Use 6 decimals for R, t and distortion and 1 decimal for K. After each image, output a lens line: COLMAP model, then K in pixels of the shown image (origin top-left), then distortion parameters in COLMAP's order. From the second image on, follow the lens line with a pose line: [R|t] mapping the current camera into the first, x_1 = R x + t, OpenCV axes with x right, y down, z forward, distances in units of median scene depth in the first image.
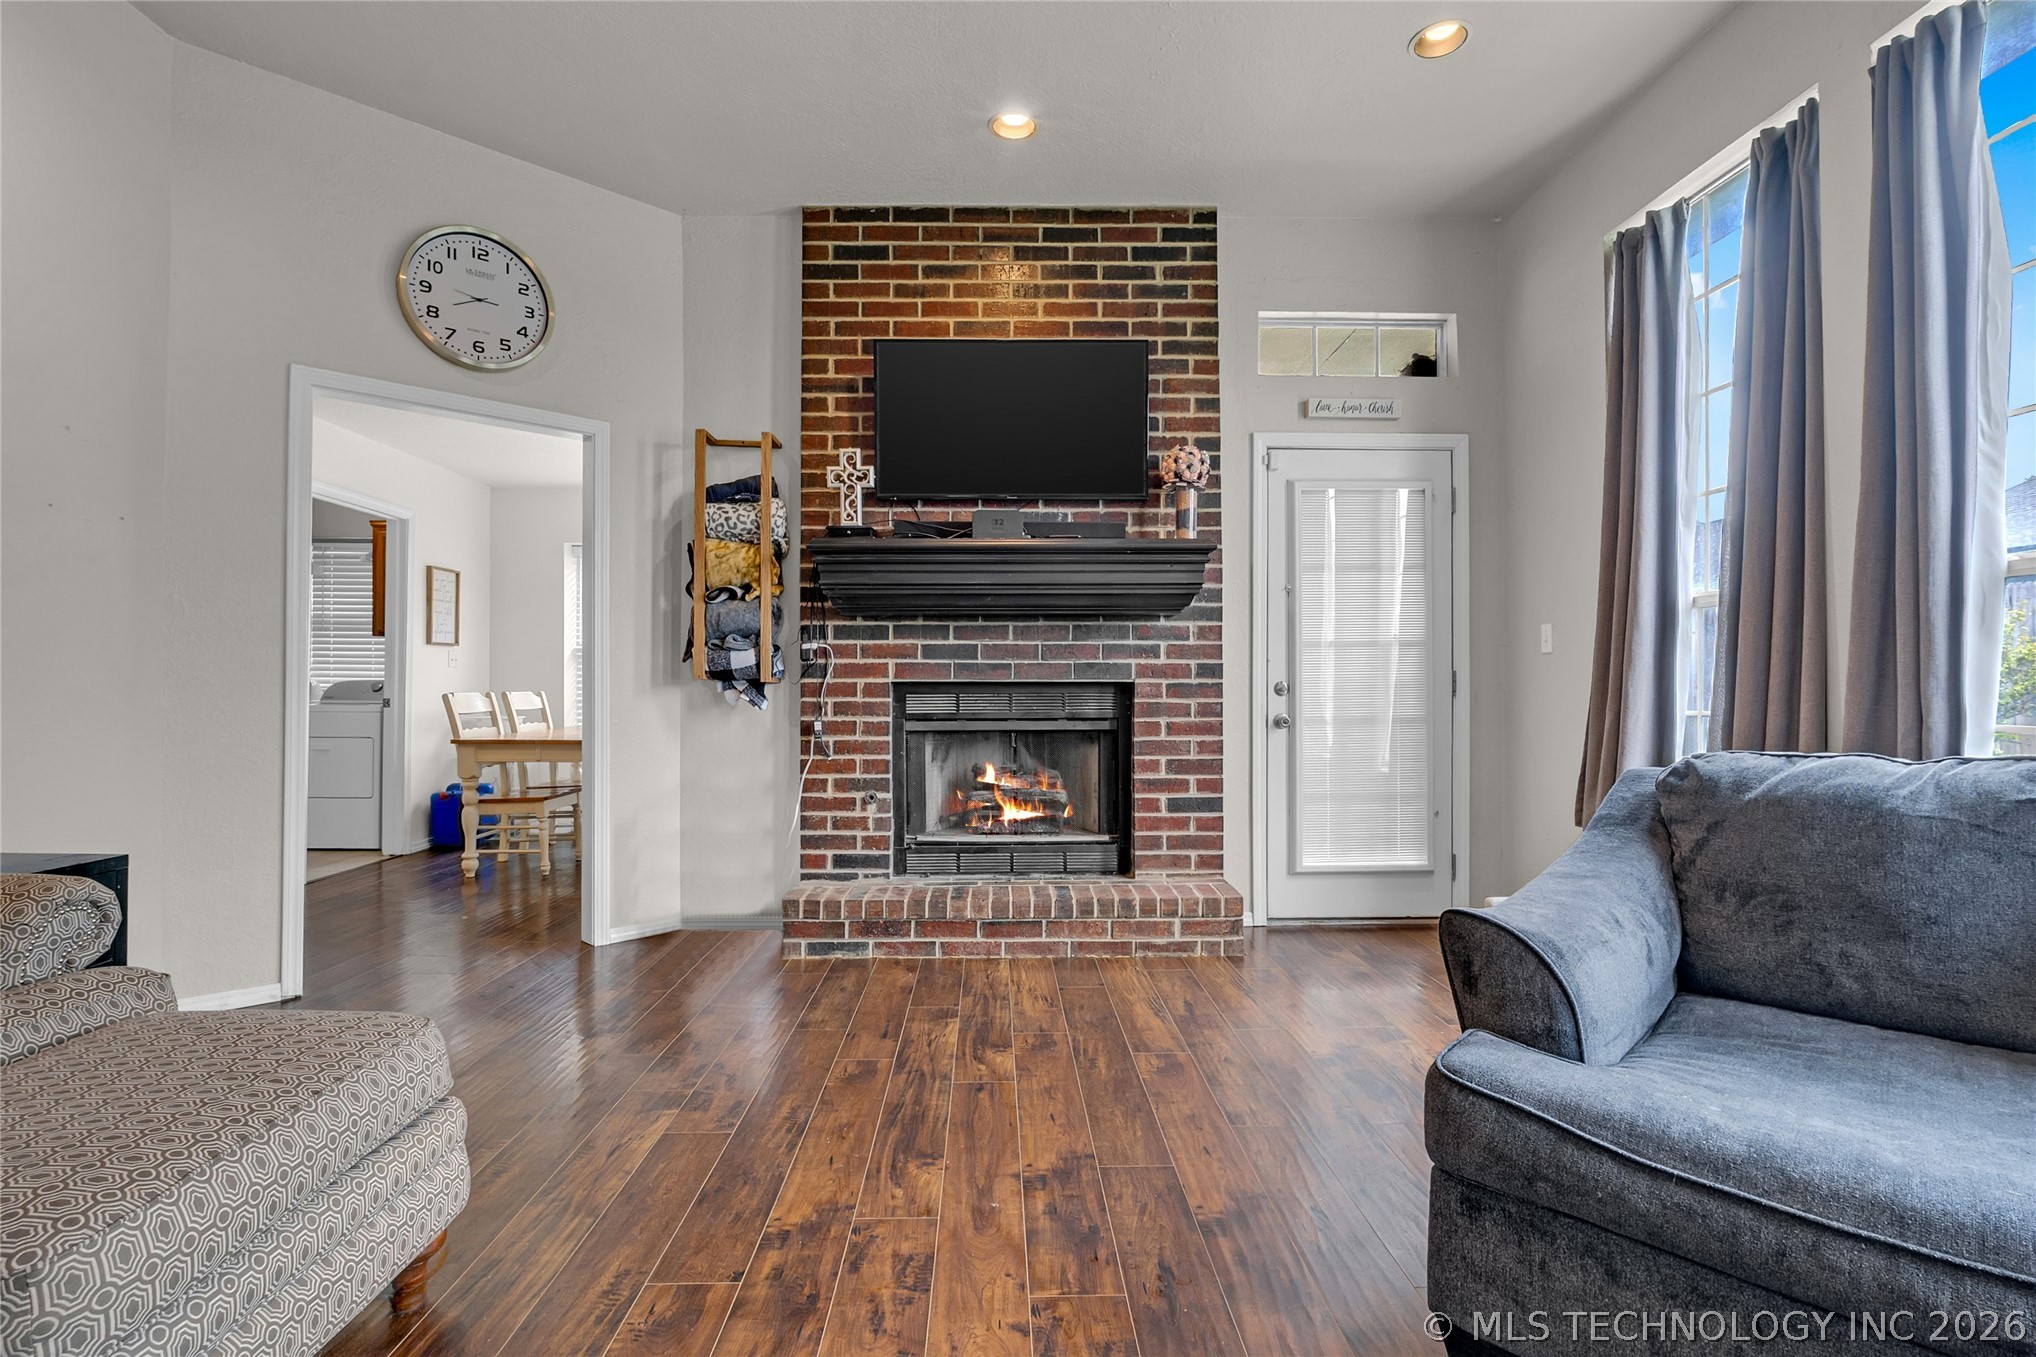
lens RADIAL K [[947.7, 0, 964.0], [0, 947.7, 674.7], [0, 0, 1]] dist [-0.008747, 0.002068]
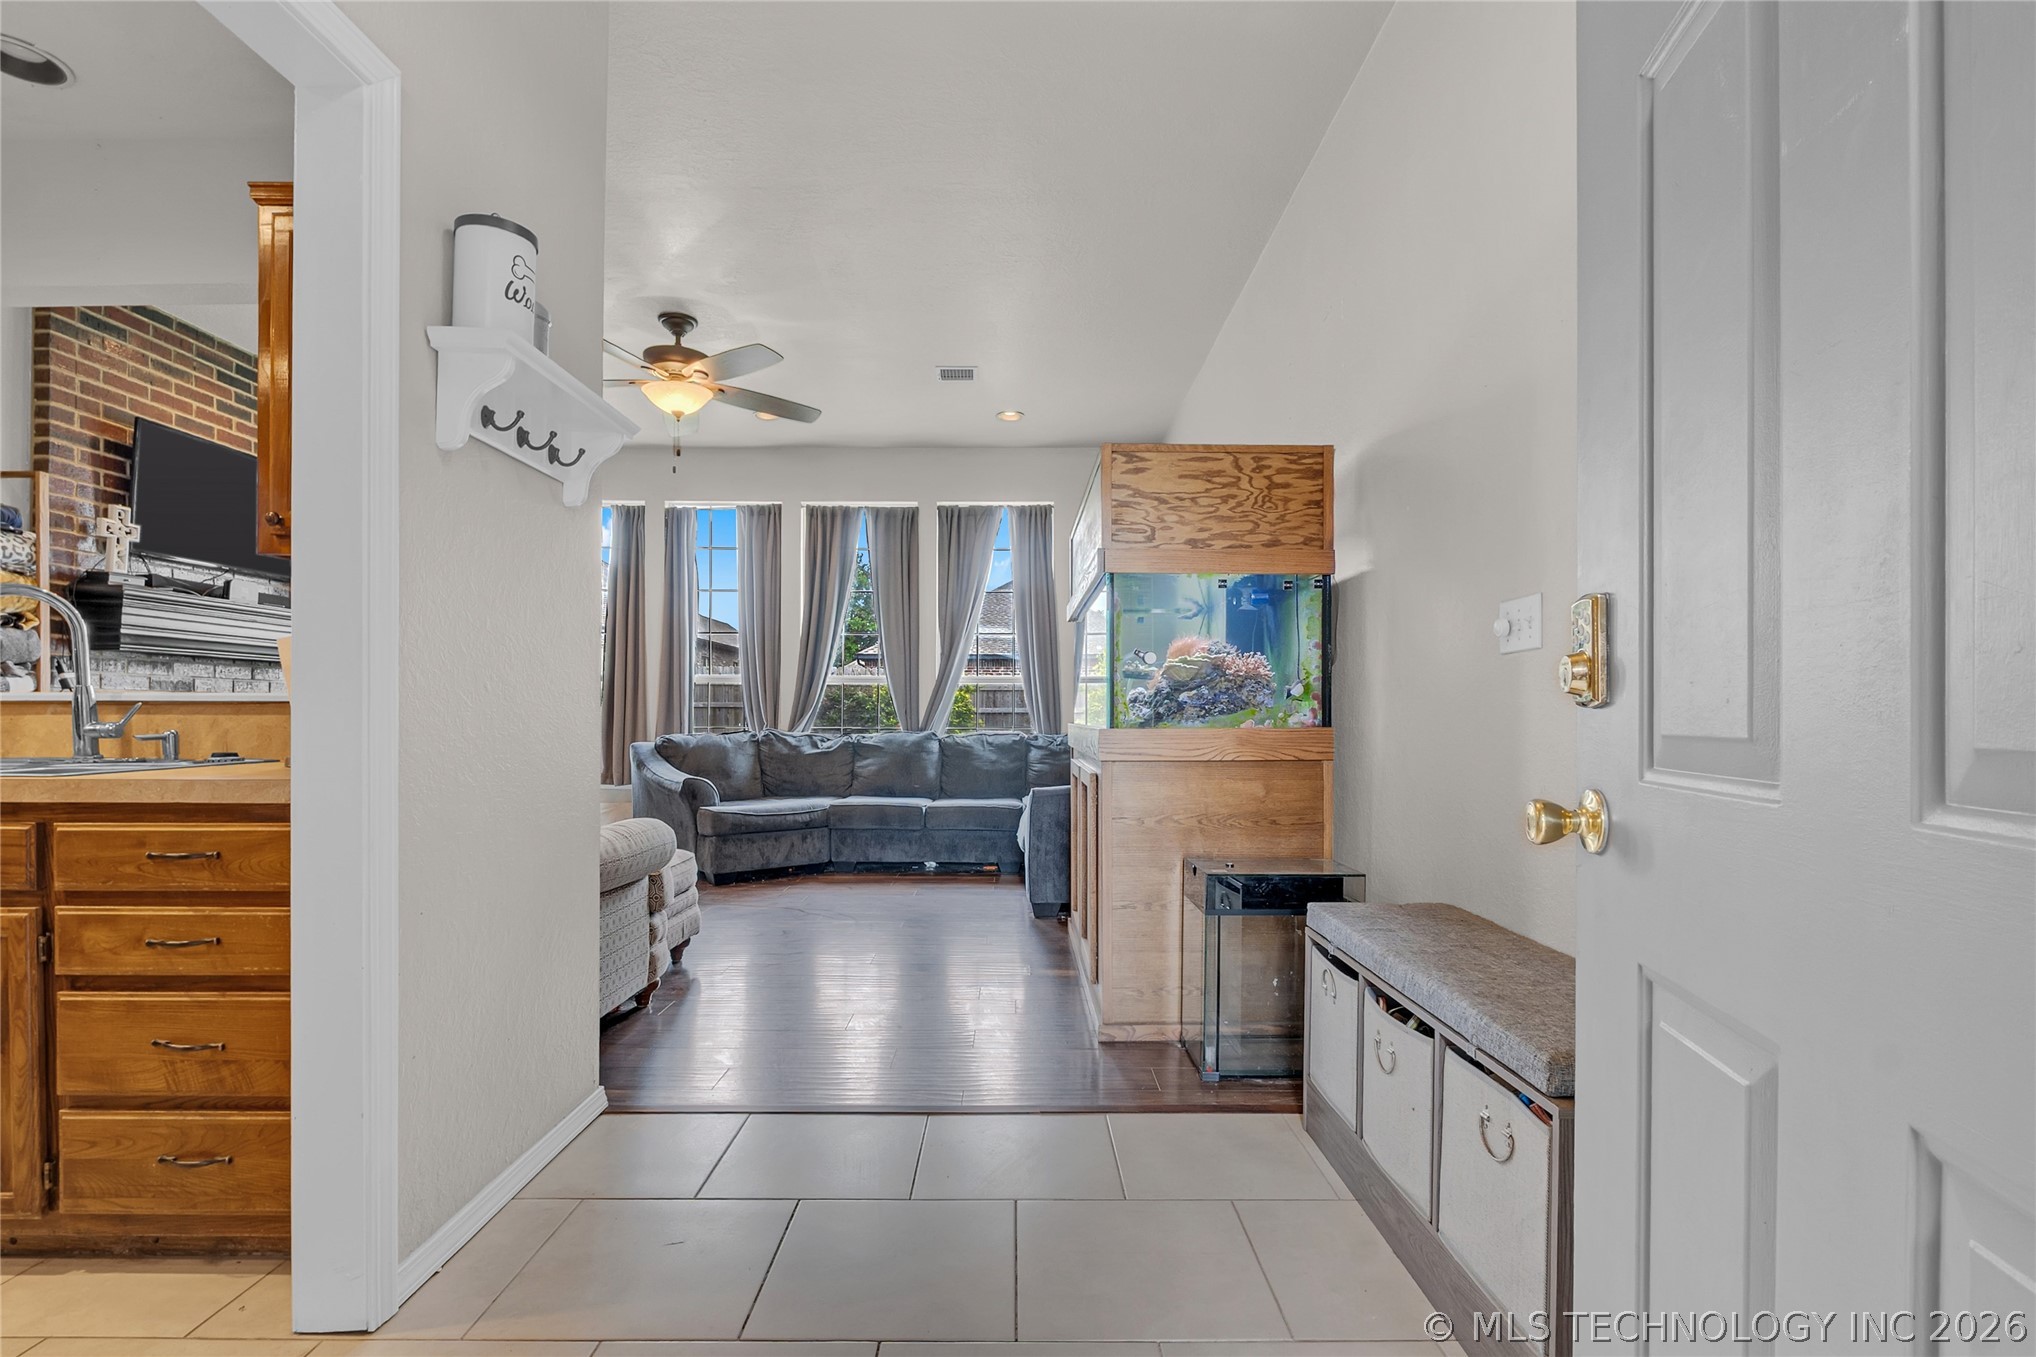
lens RADIAL K [[947.0, 0, 1017.6], [0, 947.0, 728.8], [0, 0, 1]] dist [-0.014192, -0.000256]
pose [[0.018012, -0.011704, 0.999769, -1.202132], [-0.012604, 0.999849, 0.011932, 0.004702], [-0.999758, -0.012816, 0.017862, -0.111369]]
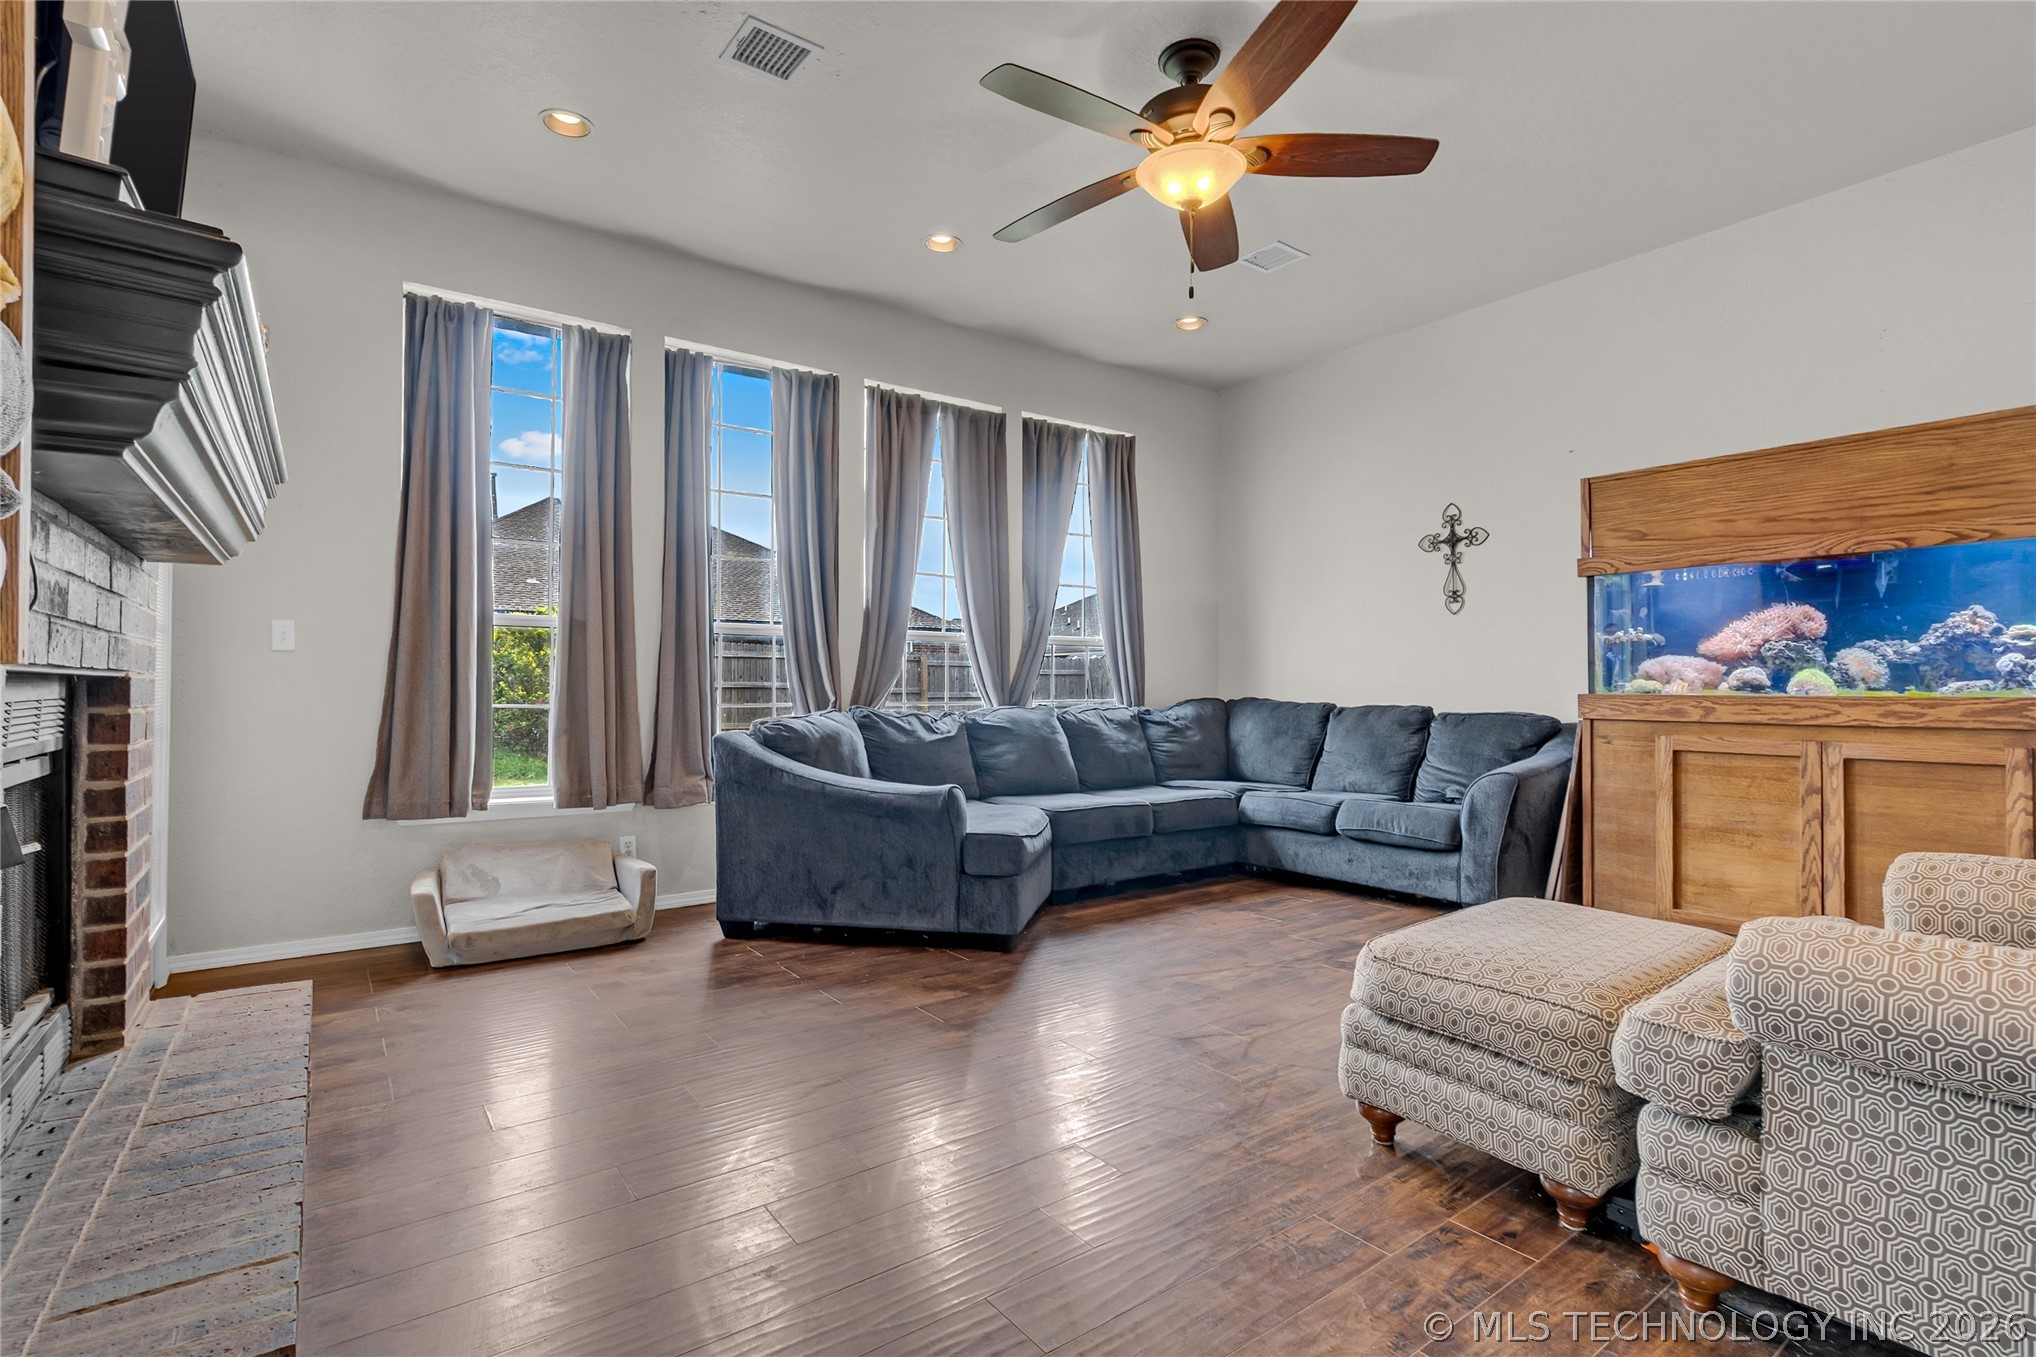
lens RADIAL K [[947.7, 0, 964.0], [0, 947.7, 674.7], [0, 0, 1]] dist [-0.008747, 0.002068]
pose [[-0.558309, 0.012706, 0.829536, -0.526901], [-0.008520, 0.999742, -0.021047, 0.017078], [-0.829590, -0.018818, -0.558056, 0.911565]]
